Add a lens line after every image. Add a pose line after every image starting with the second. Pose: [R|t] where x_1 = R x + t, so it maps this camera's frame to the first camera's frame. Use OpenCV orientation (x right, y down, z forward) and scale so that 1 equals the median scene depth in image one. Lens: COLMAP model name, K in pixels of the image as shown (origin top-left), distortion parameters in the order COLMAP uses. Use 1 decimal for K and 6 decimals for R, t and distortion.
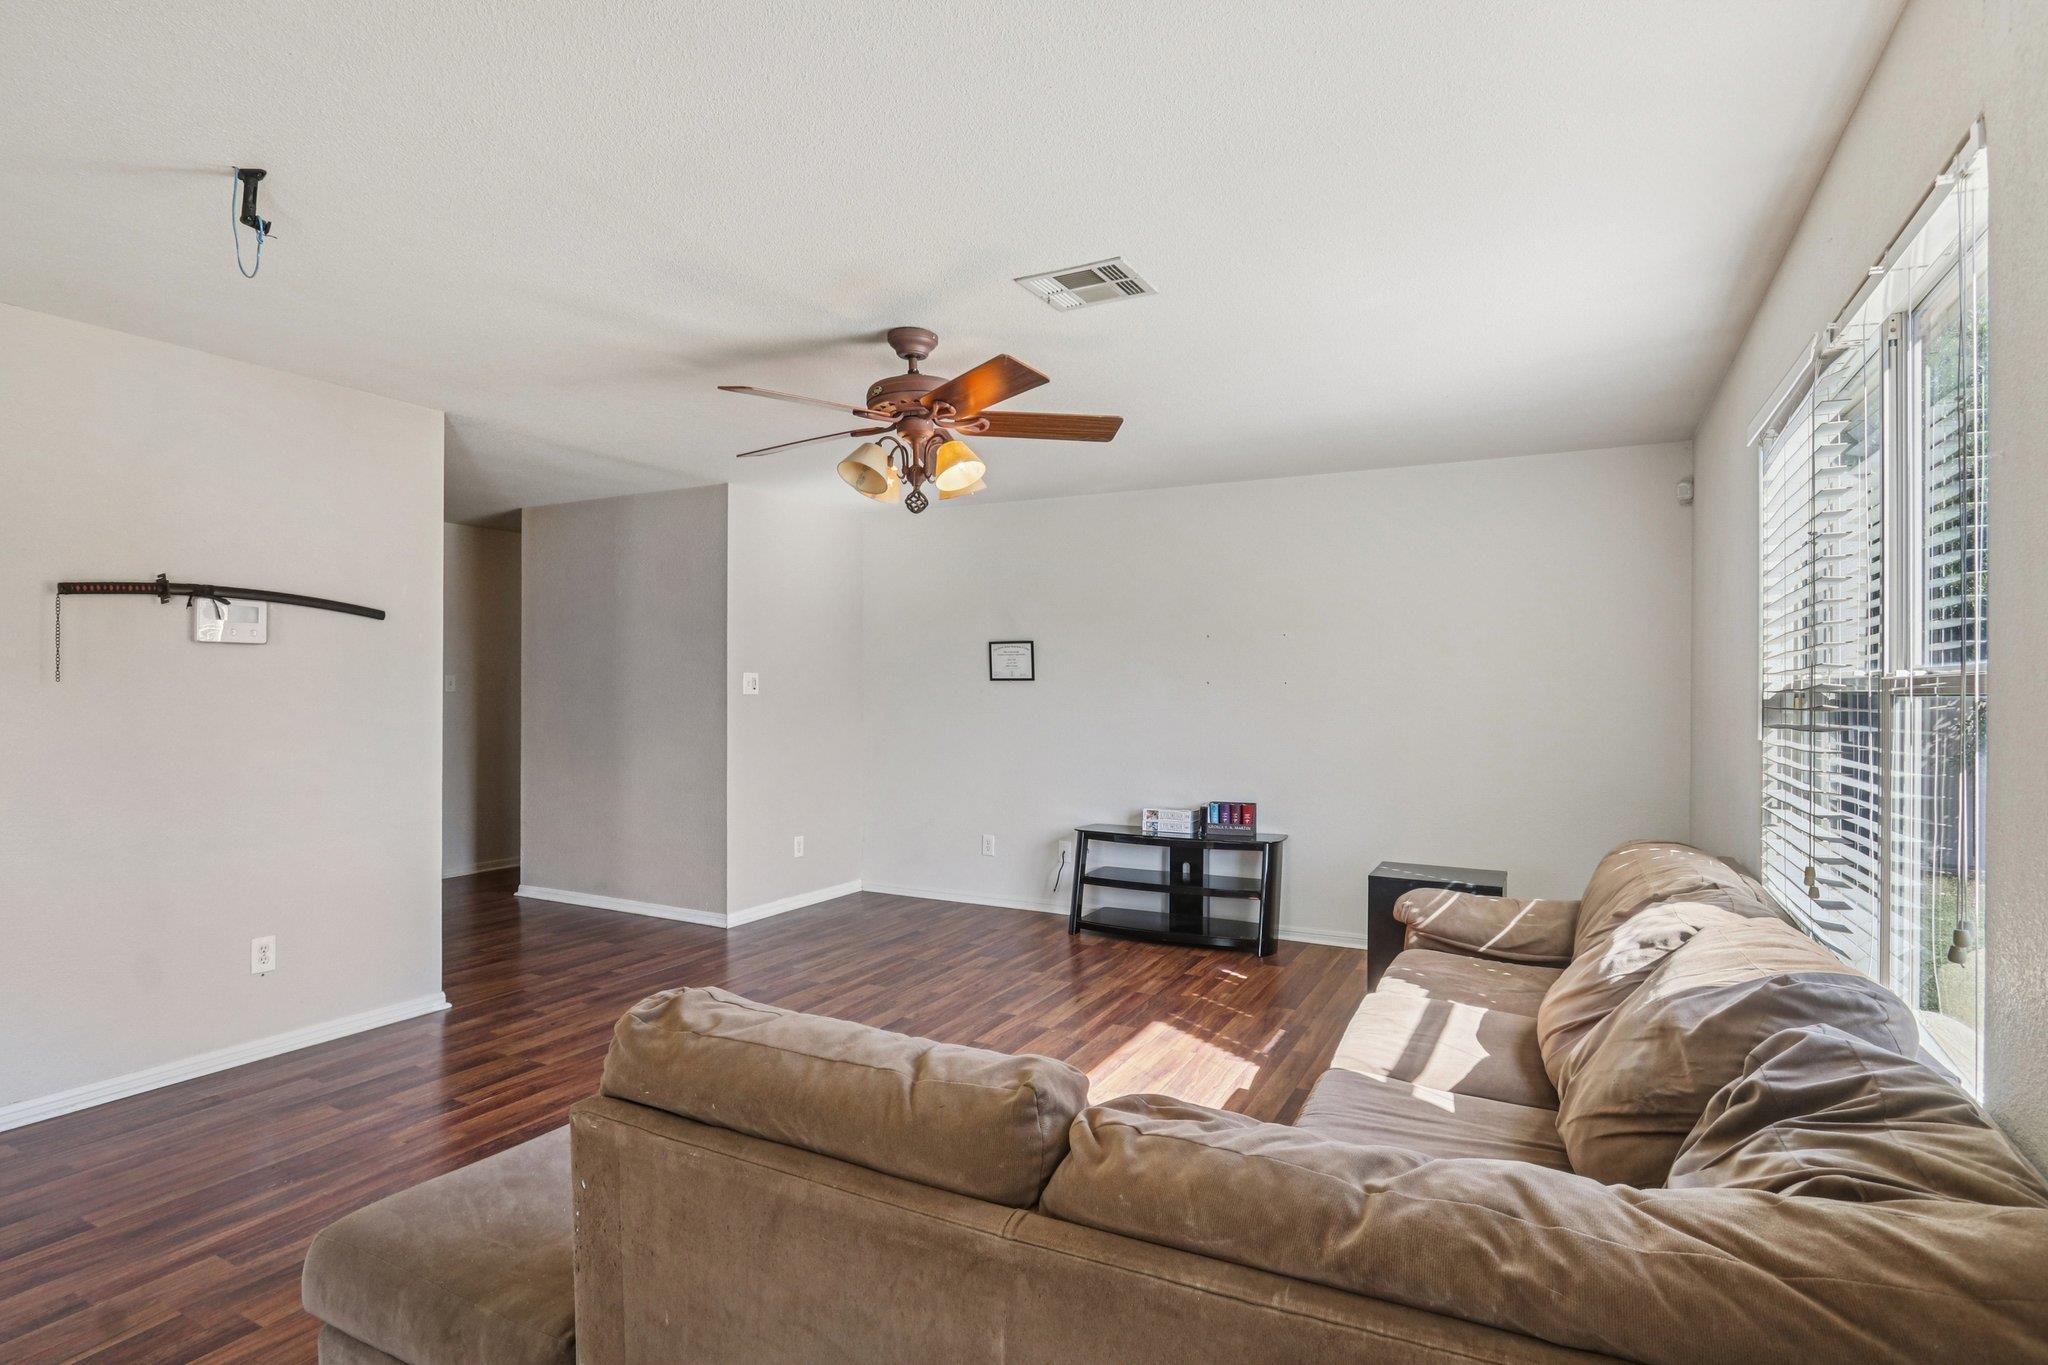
lens RADIAL K [[1072.9, 0, 961.8], [0, 1072.9, 693.4], [0, 0, 1]] dist [0.001975, 0.000016]
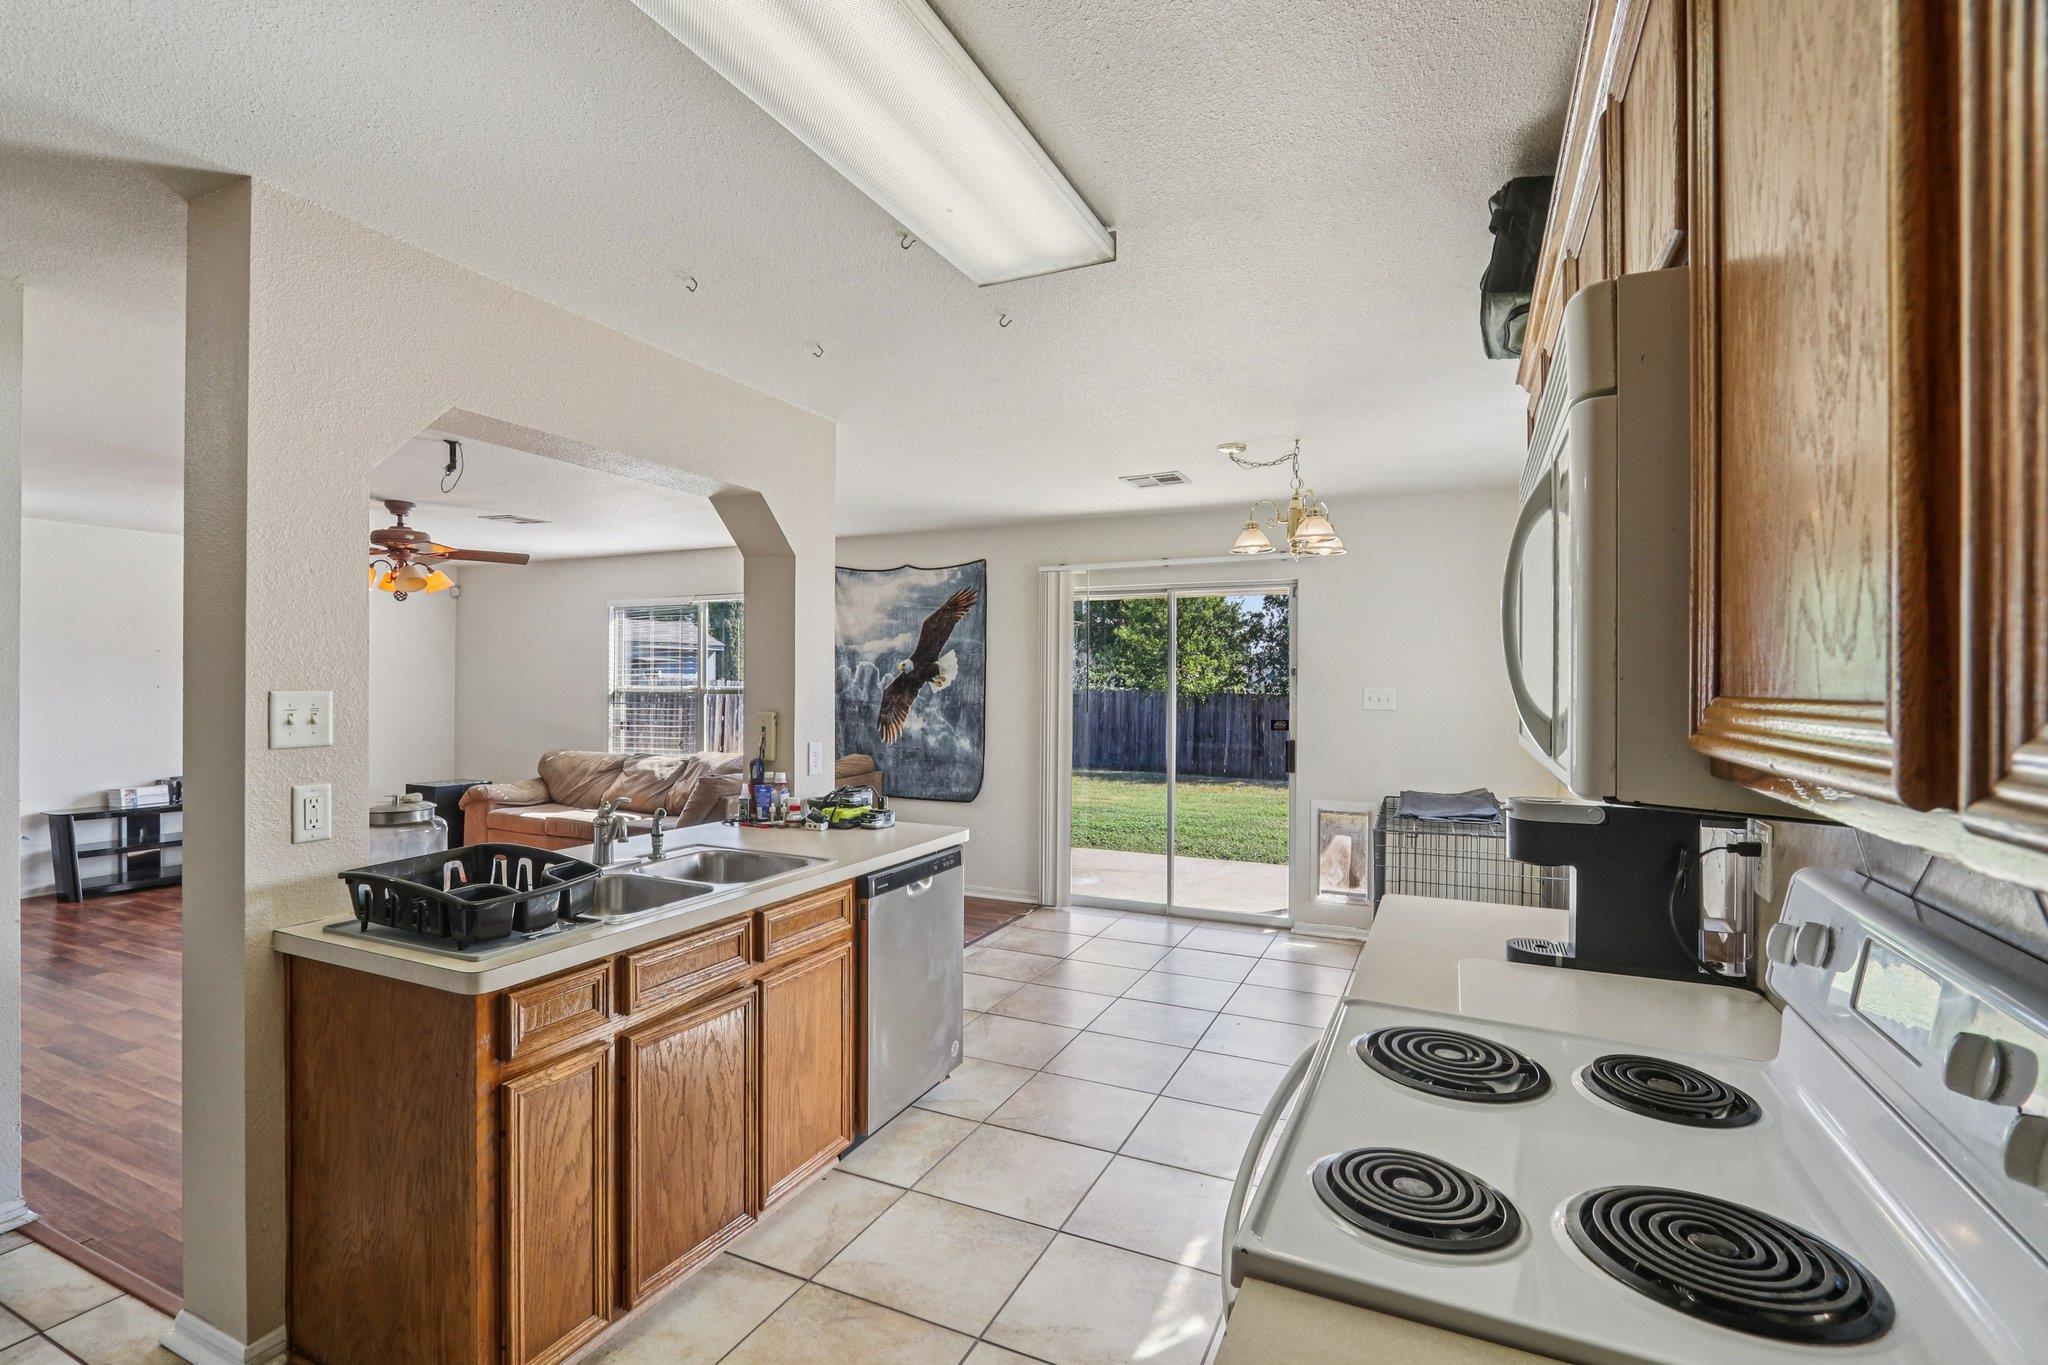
lens RADIAL K [[966.6, 0, 1015.7], [0, 966.6, 681.7], [0, 0, 1]] dist [-0.004822, -0.000614]
pose [[-0.076787, -0.006109, 0.997029, -1.021491], [-0.005477, 0.999969, 0.005706, -0.028772], [-0.997032, -0.005023, -0.076818, 0.053105]]
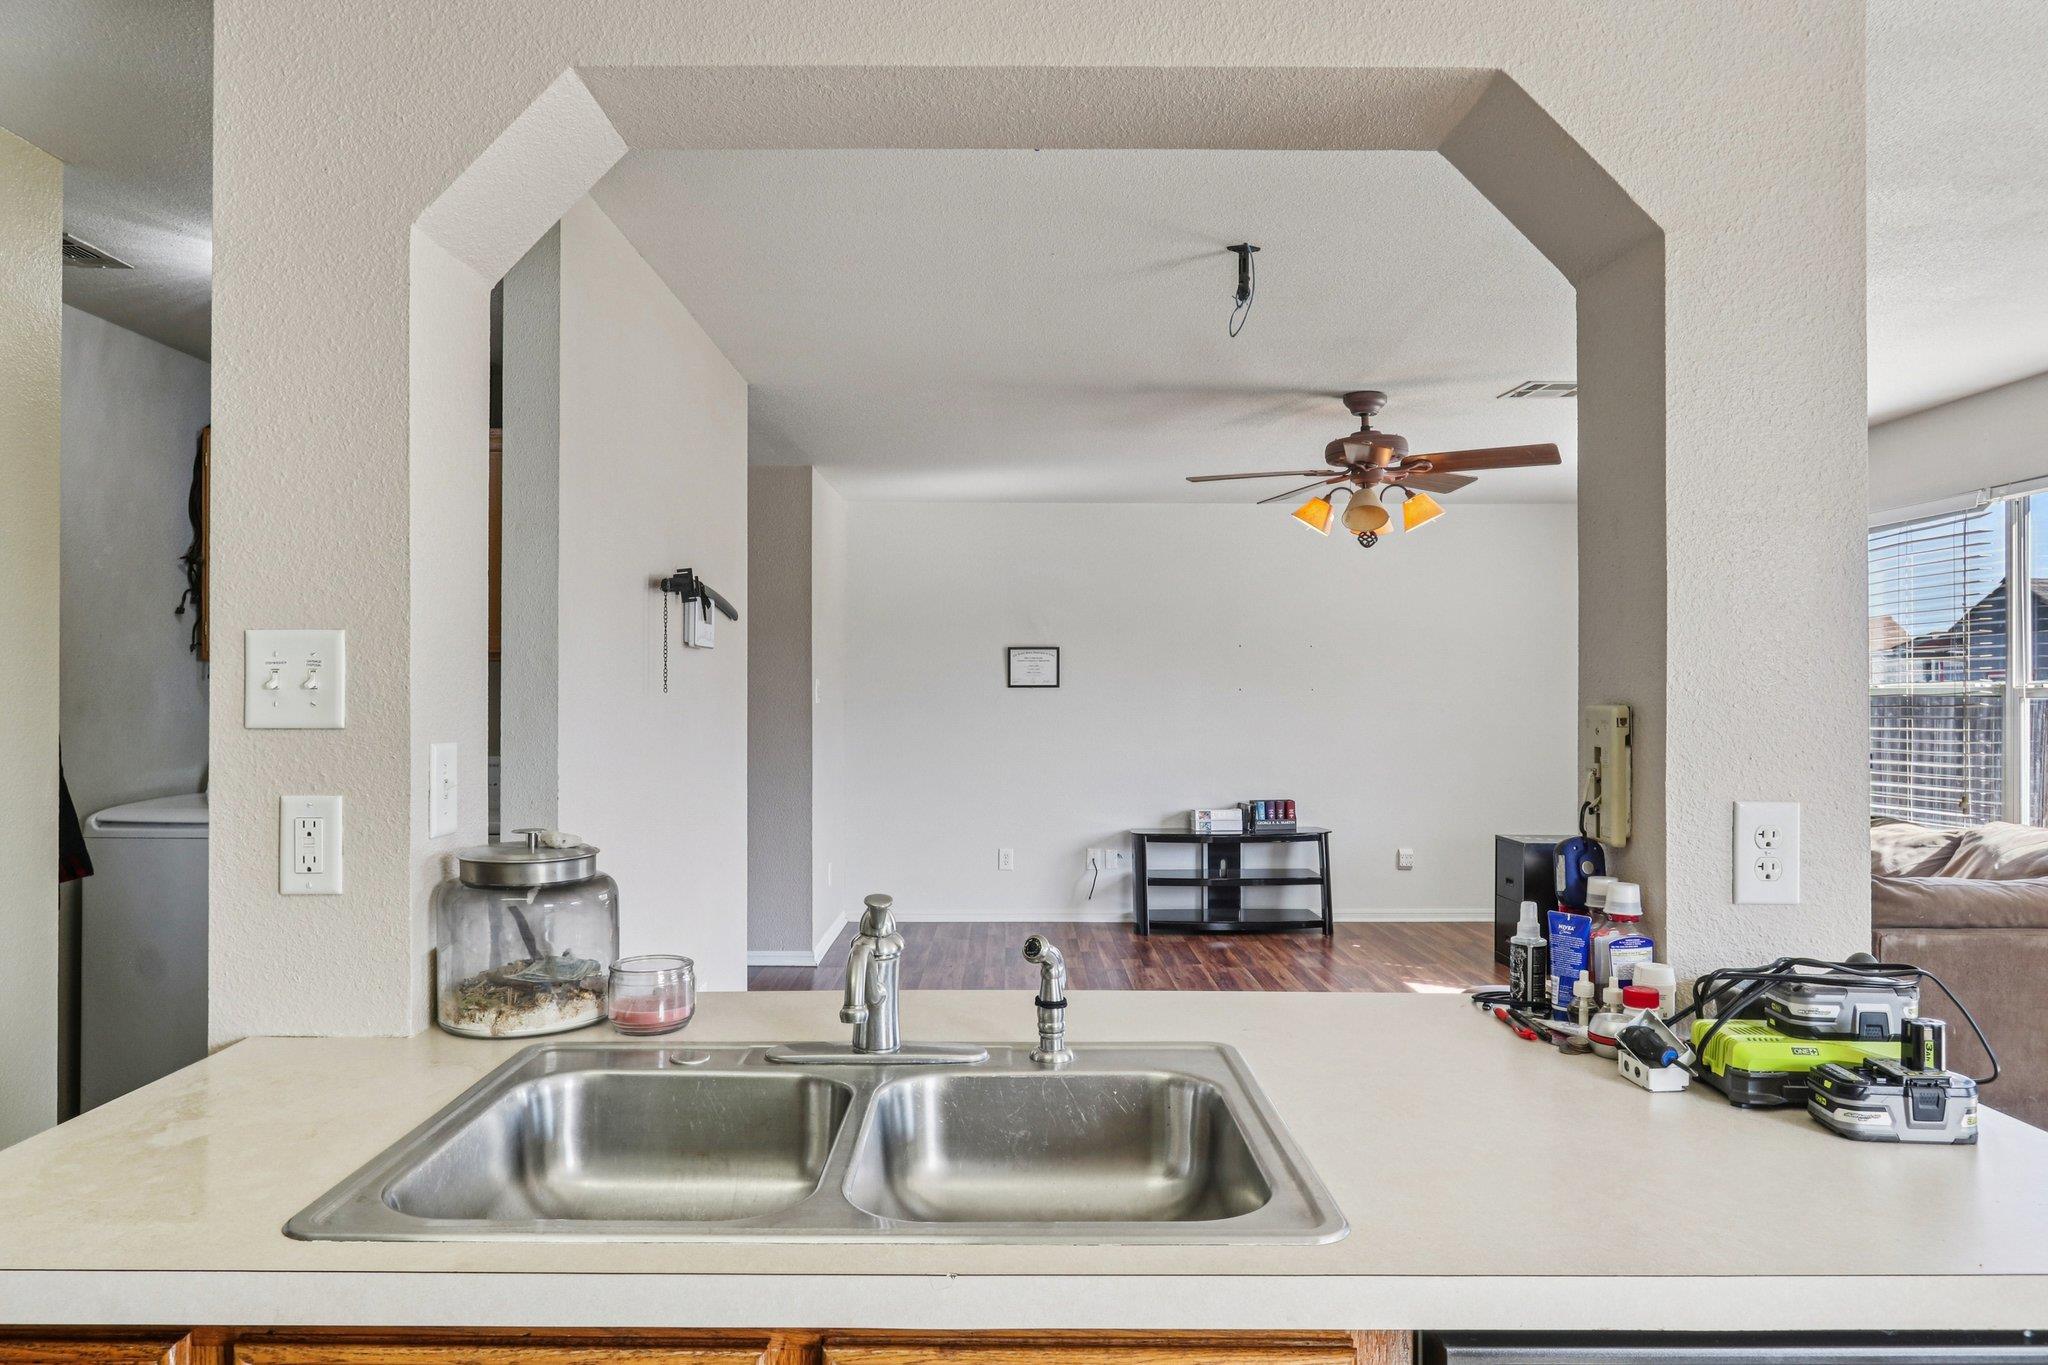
lens RADIAL K [[1308.0, 0, 1014.6], [0, 1308.0, 686.5], [0, 0, 1]] dist [-0.007467, 0.001035]
pose [[0.874895, -0.000348, 0.484313, -0.607057], [0.004272, 0.999966, -0.006998, -0.005104], [-0.484294, 0.008192, 0.874867, -0.036282]]
